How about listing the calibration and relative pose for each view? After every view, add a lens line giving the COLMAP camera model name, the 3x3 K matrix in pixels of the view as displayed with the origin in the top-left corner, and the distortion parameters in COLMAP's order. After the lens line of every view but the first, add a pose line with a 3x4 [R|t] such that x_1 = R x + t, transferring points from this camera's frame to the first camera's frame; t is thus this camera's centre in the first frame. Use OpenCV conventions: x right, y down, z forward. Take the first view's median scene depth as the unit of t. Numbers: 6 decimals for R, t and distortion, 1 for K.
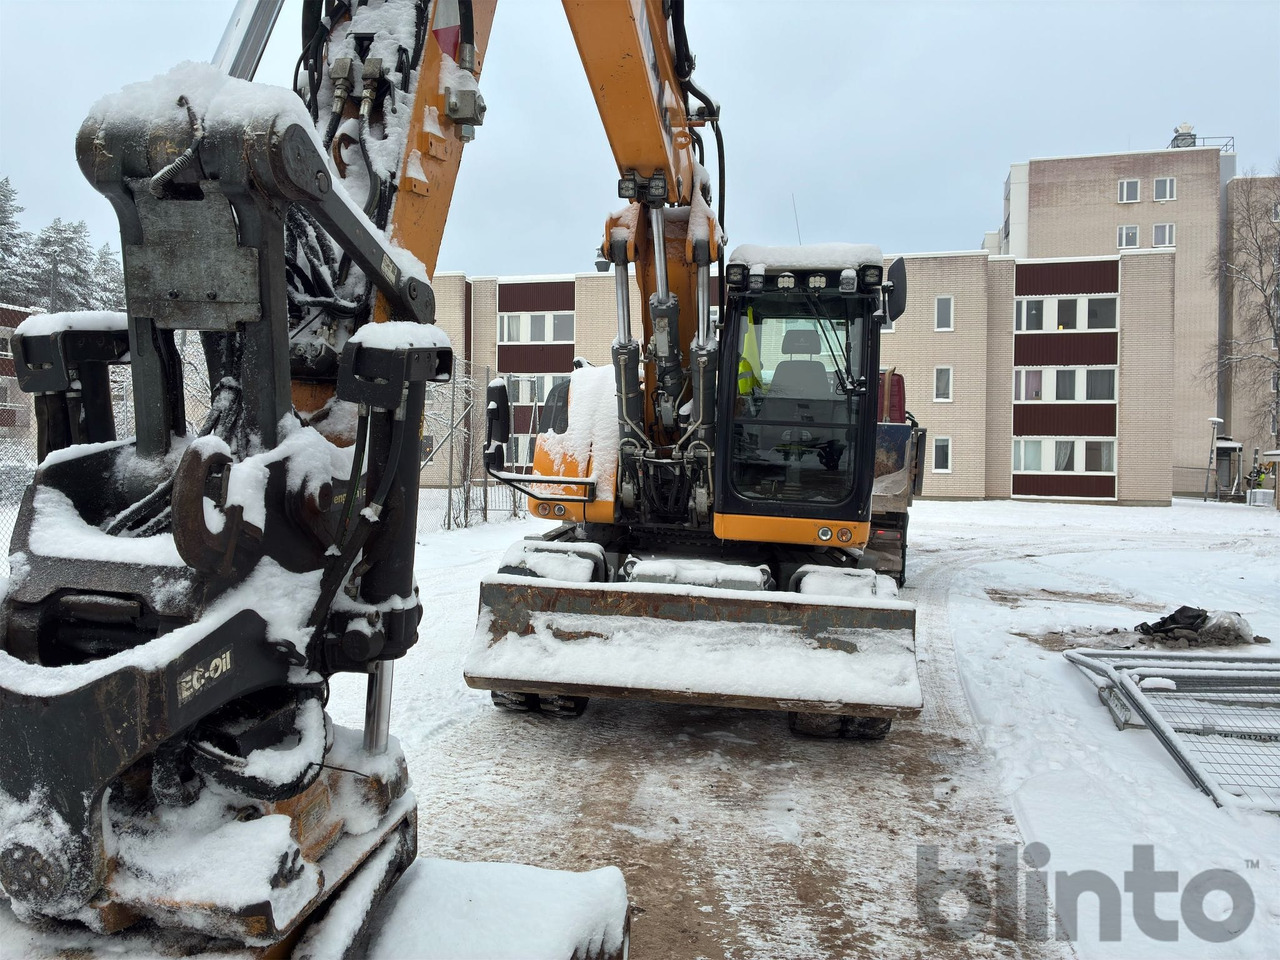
lens RADIAL K [[964.8, 0, 641.8], [0, 964.8, 472.2], [0, 0, 1]] dist [0.057319, -0.056697]
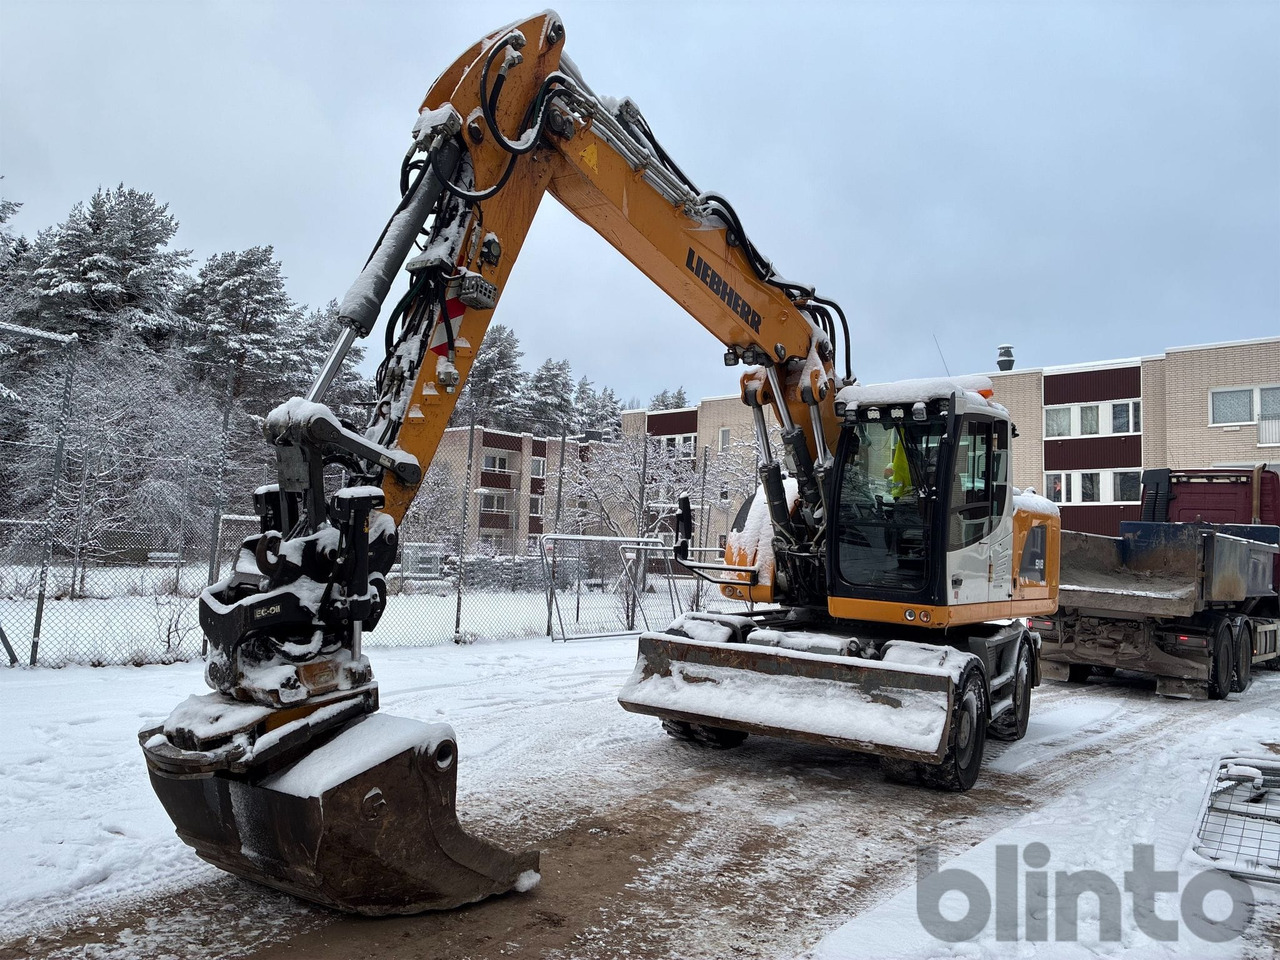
lens RADIAL K [[964.8, 0, 634.6], [0, 964.8, 488.6], [0, 0, 1]] dist [0.057319, -0.056697]
pose [[0.897113, -0.018650, -0.441407, 0.462514], [-0.020390, 0.996296, -0.083536, 0.015091], [0.441330, 0.083942, 0.893410, -0.291297]]
